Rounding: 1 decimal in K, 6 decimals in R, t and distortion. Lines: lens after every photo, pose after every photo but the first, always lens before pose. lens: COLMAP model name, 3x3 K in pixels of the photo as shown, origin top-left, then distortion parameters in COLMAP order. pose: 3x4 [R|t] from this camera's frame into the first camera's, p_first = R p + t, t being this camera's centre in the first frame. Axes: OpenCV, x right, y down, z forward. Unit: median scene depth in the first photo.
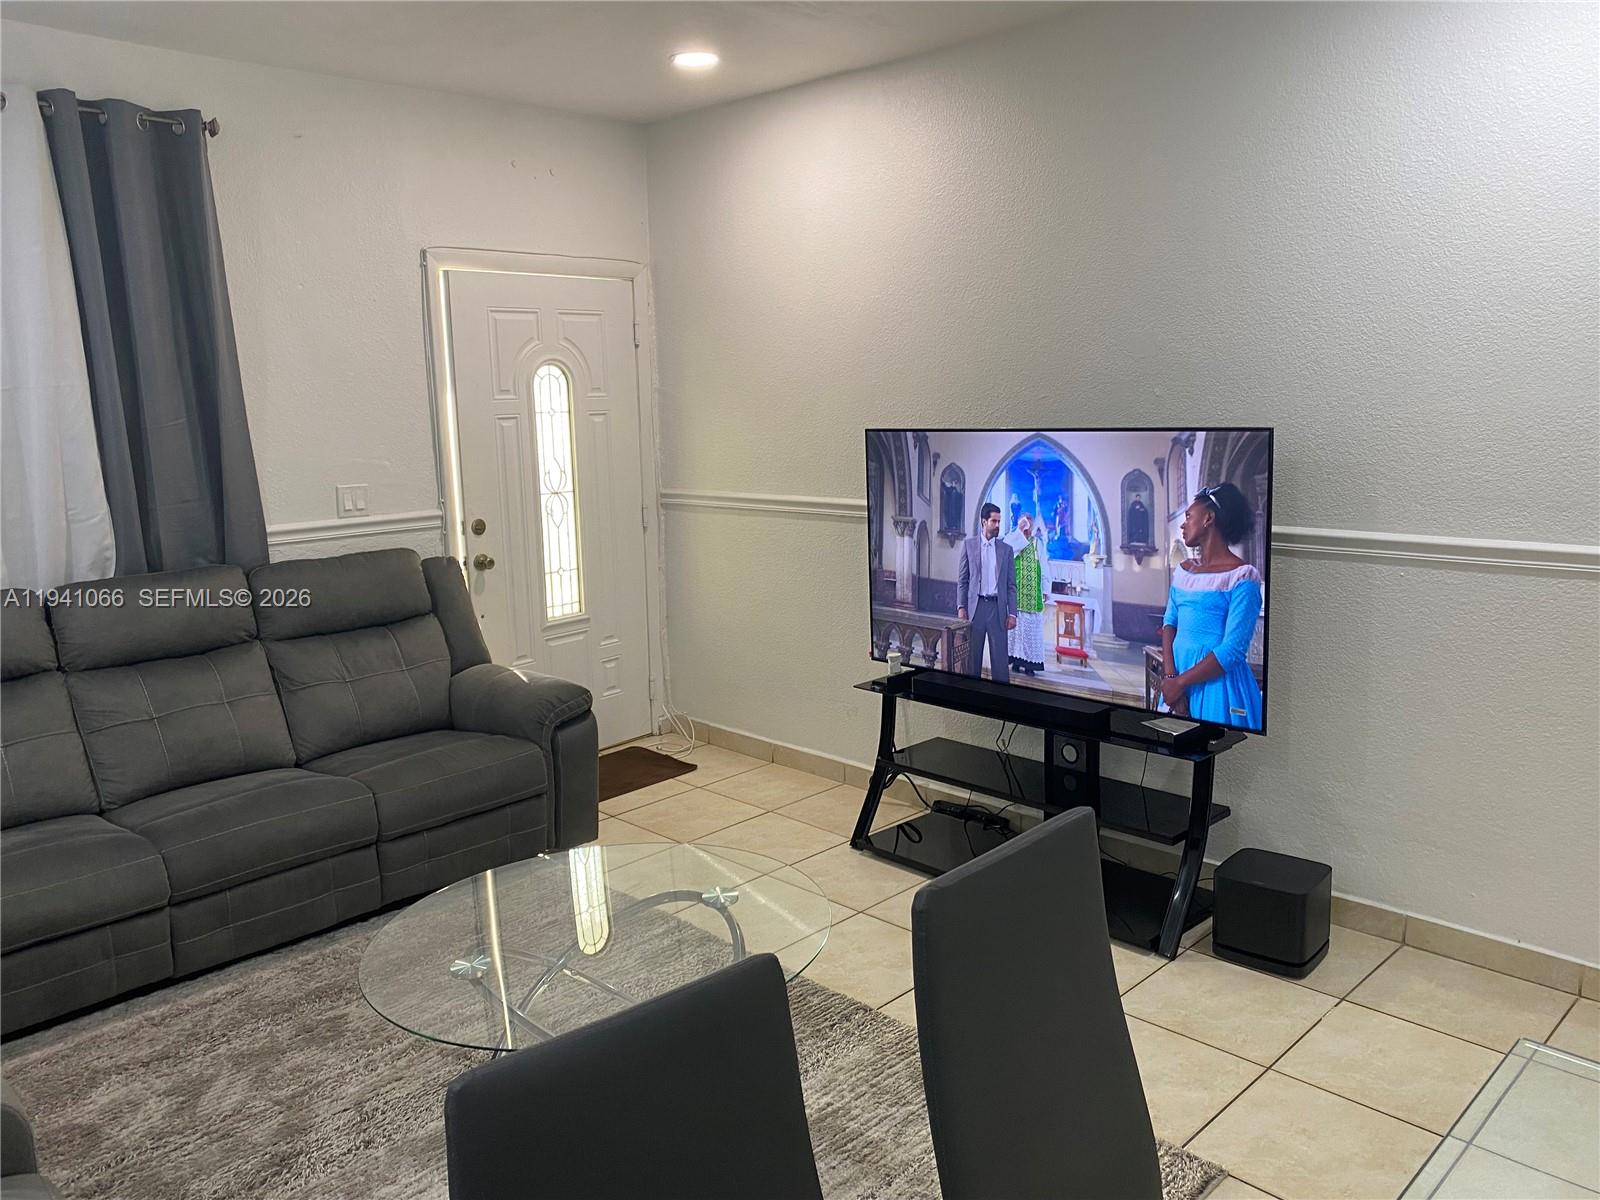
lens RADIAL K [[1203.4, 0, 794.6], [0, 1203.4, 601.1], [0, 0, 1]] dist [0.023143, -0.032609]
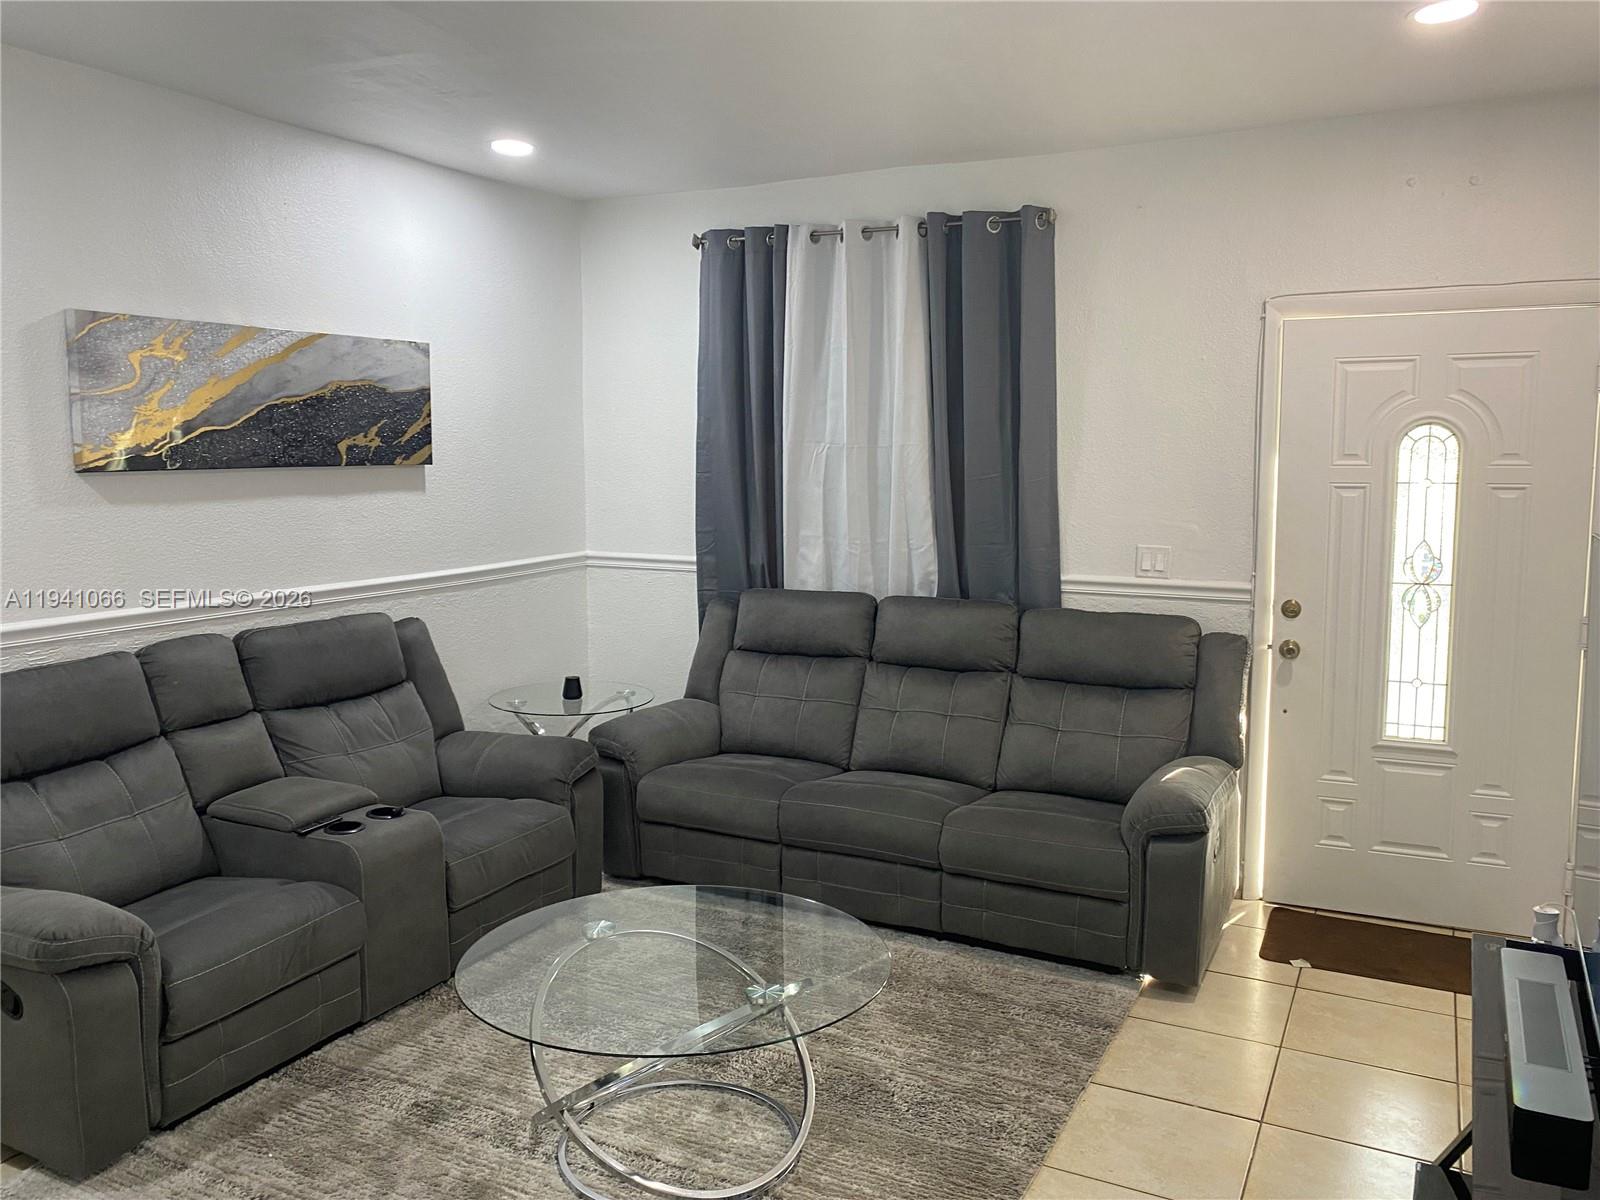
lens RADIAL K [[1203.4, 0, 791.5], [0, 1203.4, 589.1], [0, 0, 1]] dist [0.023143, -0.032609]
pose [[0.302752, 0.130848, -0.944044, 0.504109], [-0.176172, 0.981144, 0.079493, -0.090876], [0.936645, 0.142248, 0.320095, 0.423184]]
